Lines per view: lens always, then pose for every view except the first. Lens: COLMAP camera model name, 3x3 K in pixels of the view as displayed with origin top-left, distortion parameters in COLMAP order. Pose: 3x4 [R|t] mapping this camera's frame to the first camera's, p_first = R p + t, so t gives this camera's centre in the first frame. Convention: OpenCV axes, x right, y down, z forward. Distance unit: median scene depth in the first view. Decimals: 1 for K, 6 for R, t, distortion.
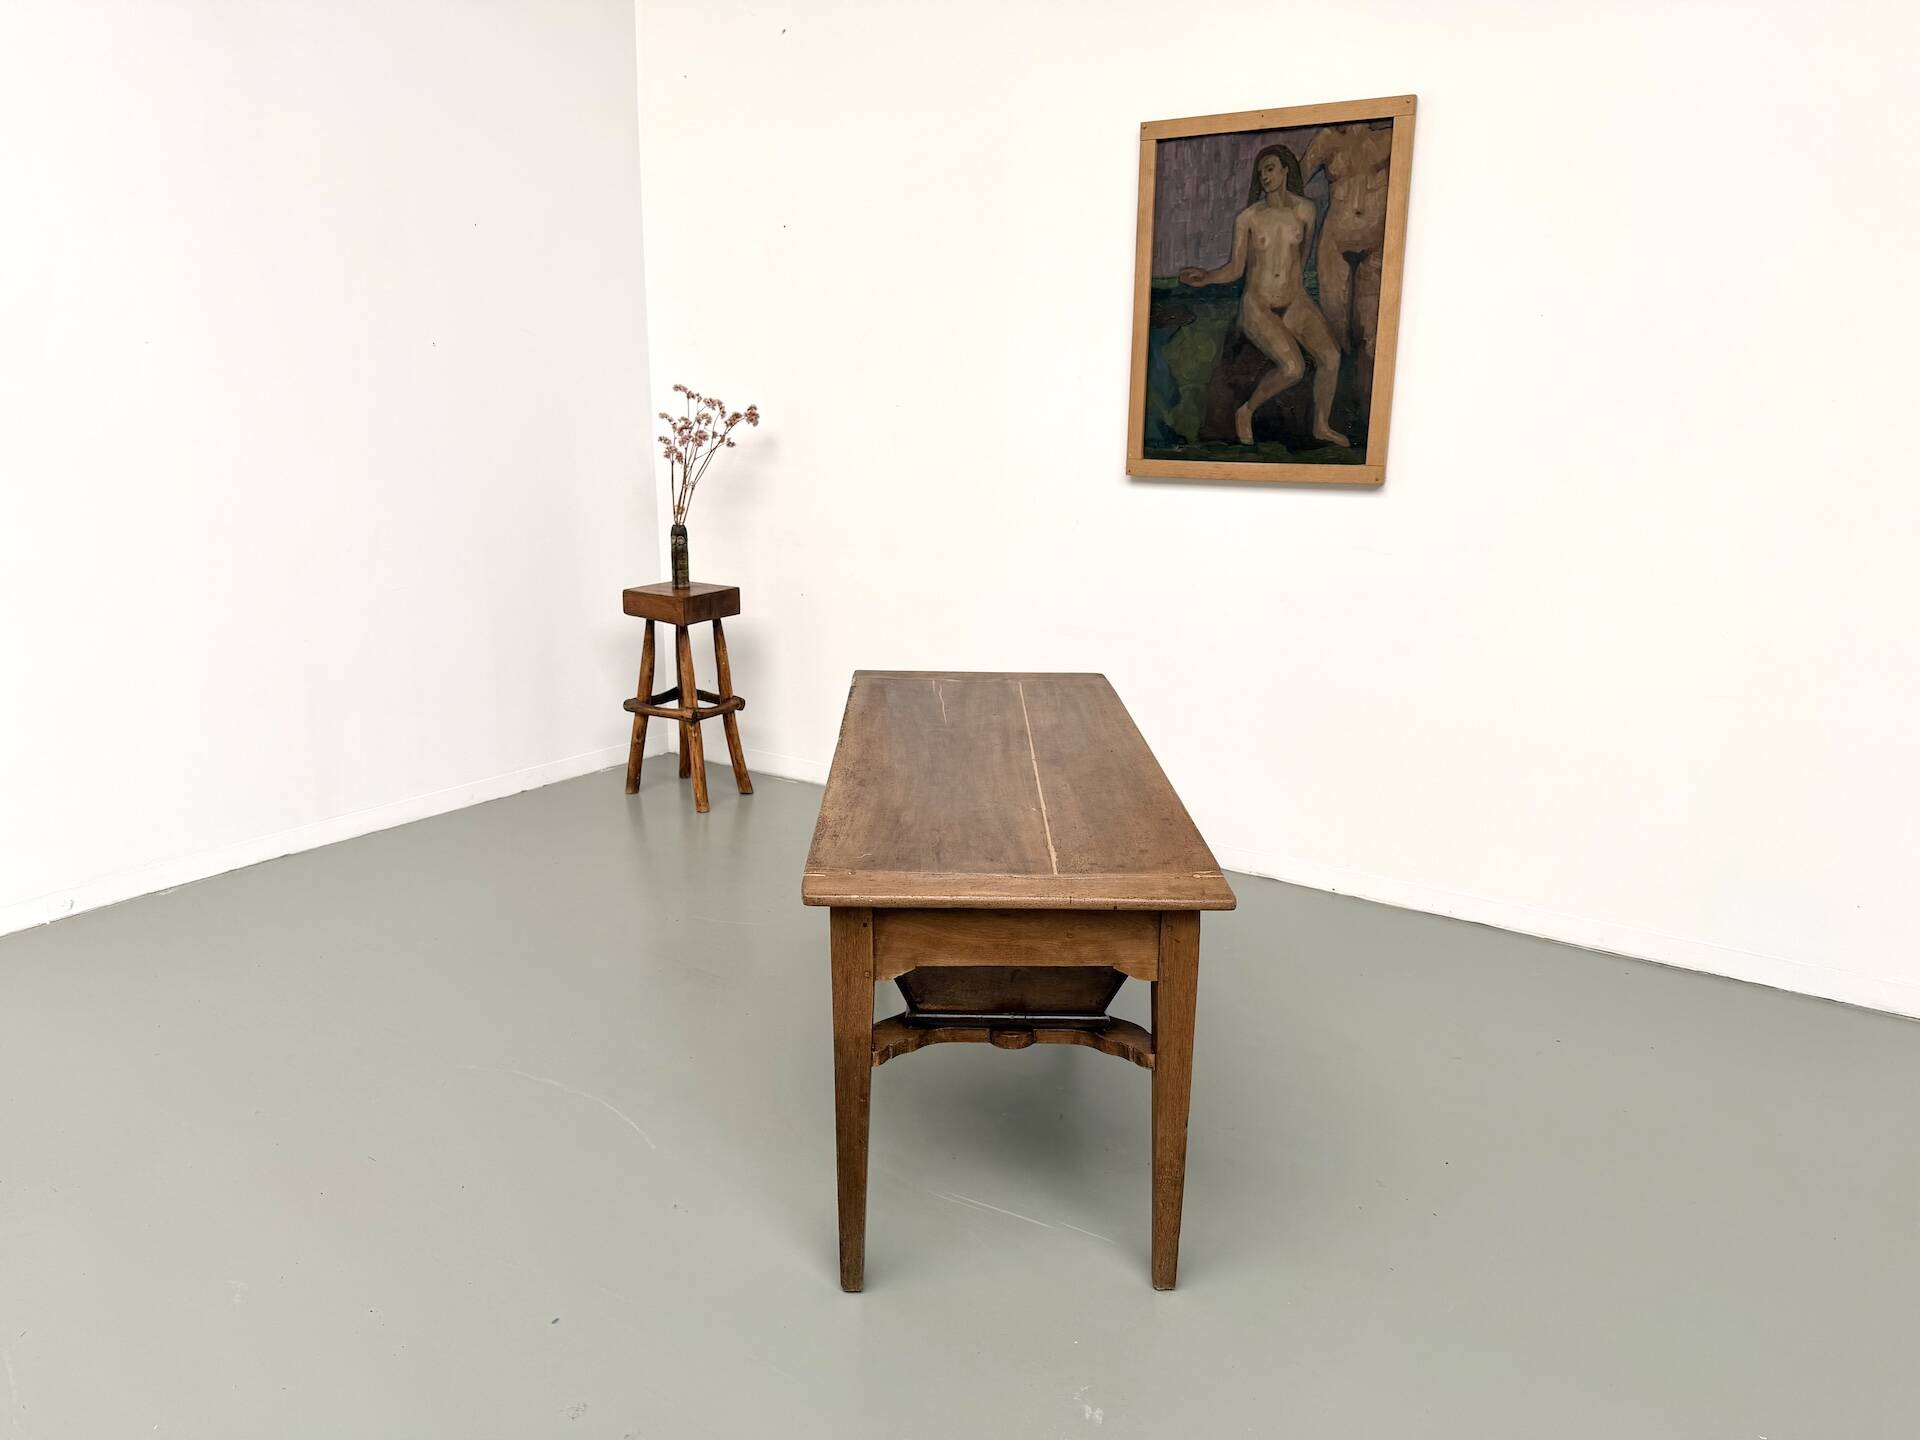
lens RADIAL K [[1333.2, 0, 959.1], [0, 1333.2, 708.6], [0, 0, 1]] dist [0.108612, -0.128034]
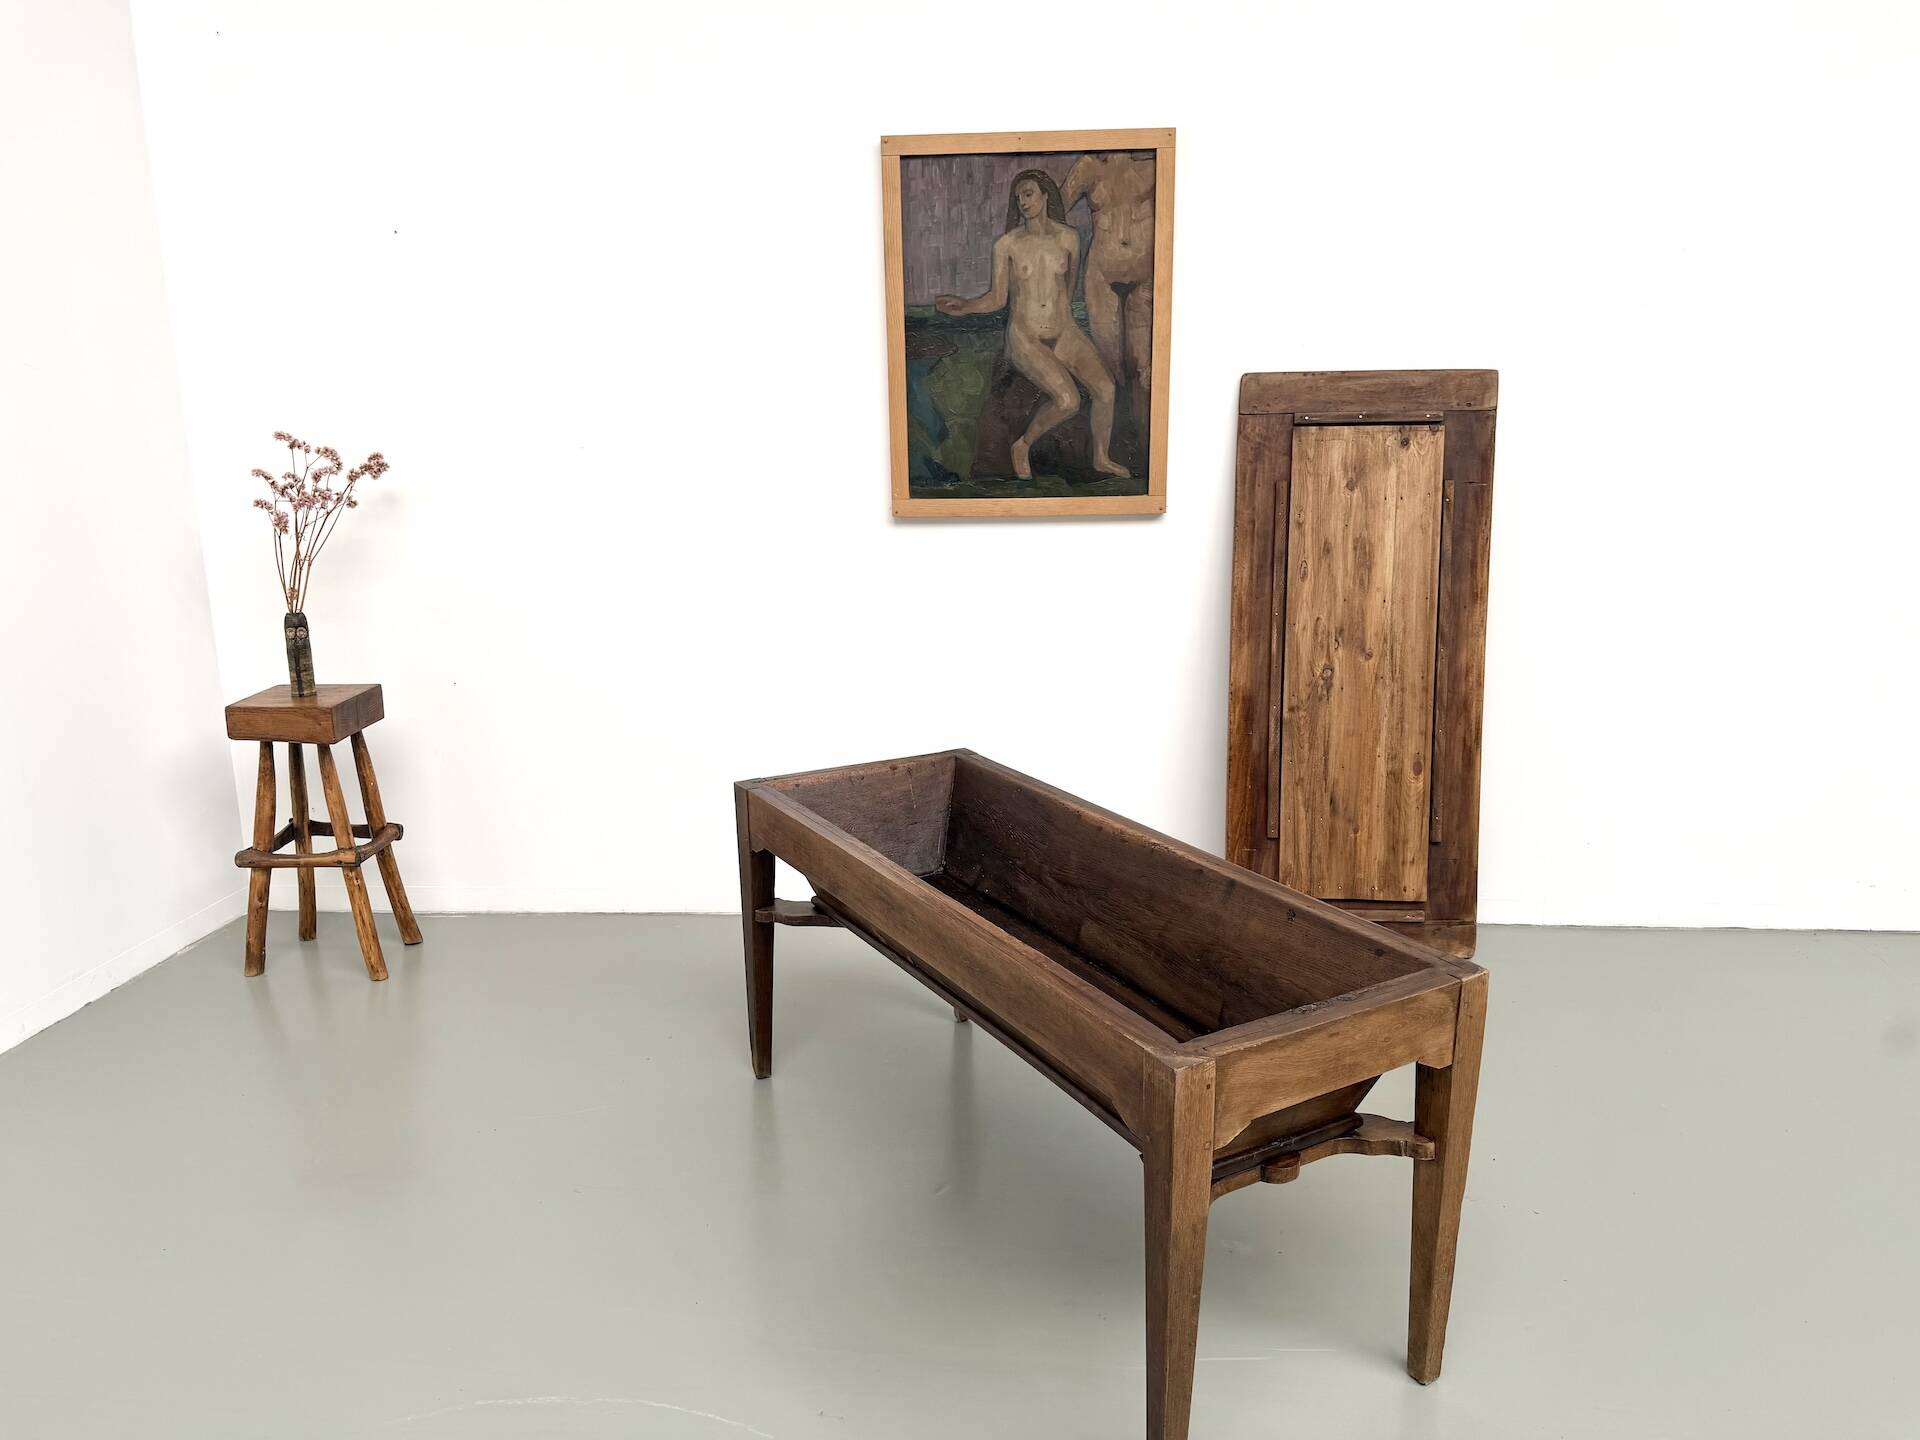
lens RADIAL K [[1333.2, 0, 942.9], [0, 1333.2, 724.4], [0, 0, 1]] dist [0.108612, -0.128034]
pose [[0.876208, -0.130271, 0.463993, -0.300450], [0.134049, 0.990659, 0.025000, -0.053078], [-0.462915, 0.040293, 0.885486, 0.179795]]
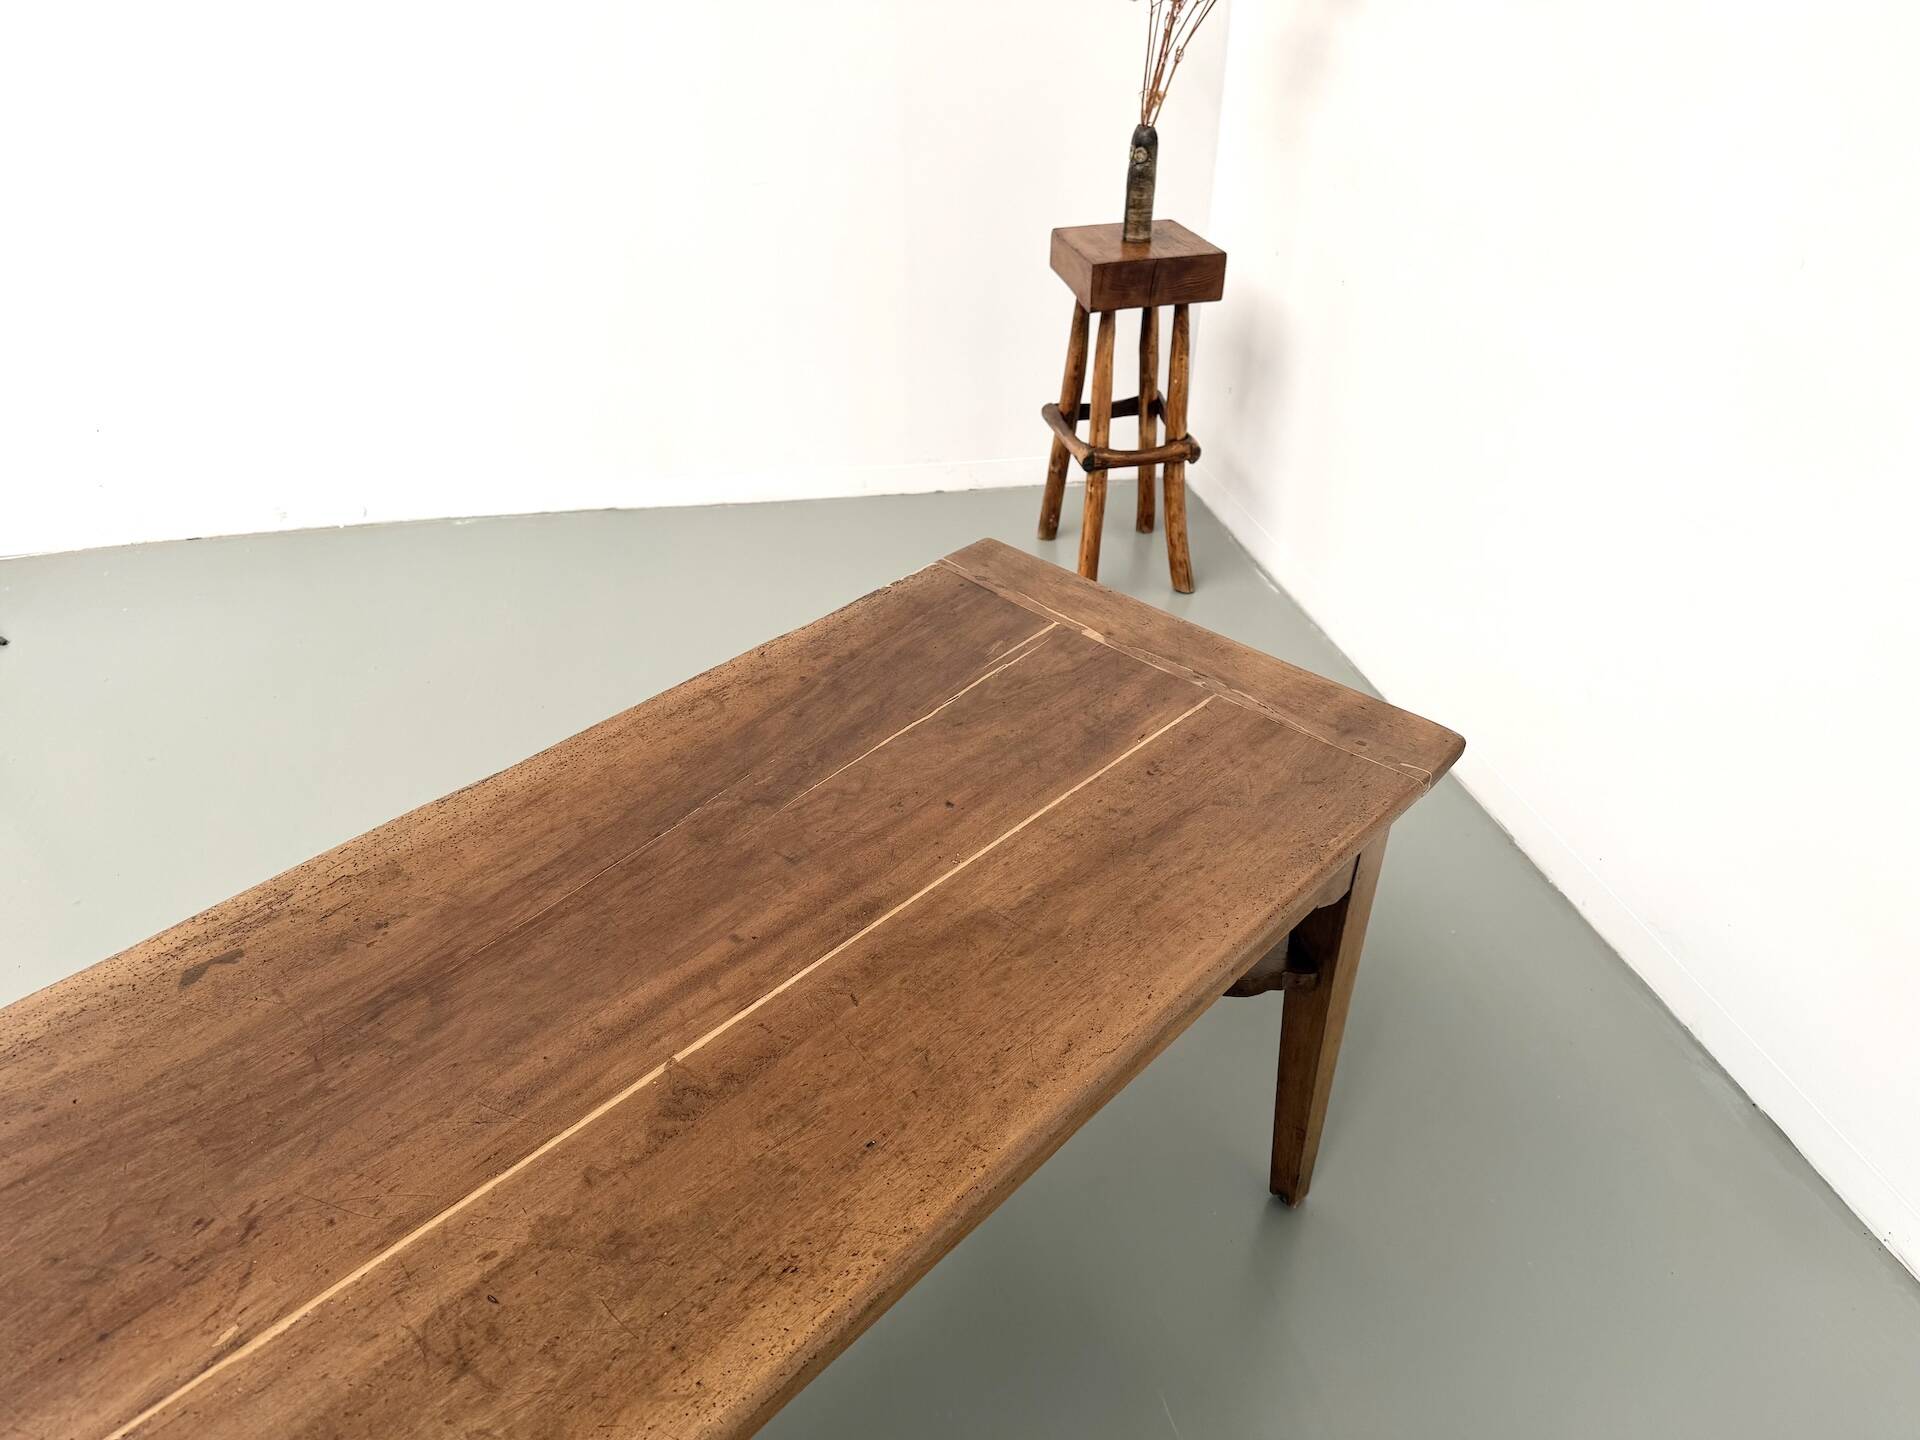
lens RADIAL K [[1351.8, 0, 976.3], [0, 1351.8, 721.7], [0, 0, 1]] dist [0.045124, -0.060900]
pose [[0.722950, 0.378912, -0.577728, 0.207006], [-0.165777, 0.906902, 0.387358, -0.141925], [0.670717, -0.184266, 0.718460, 0.574903]]
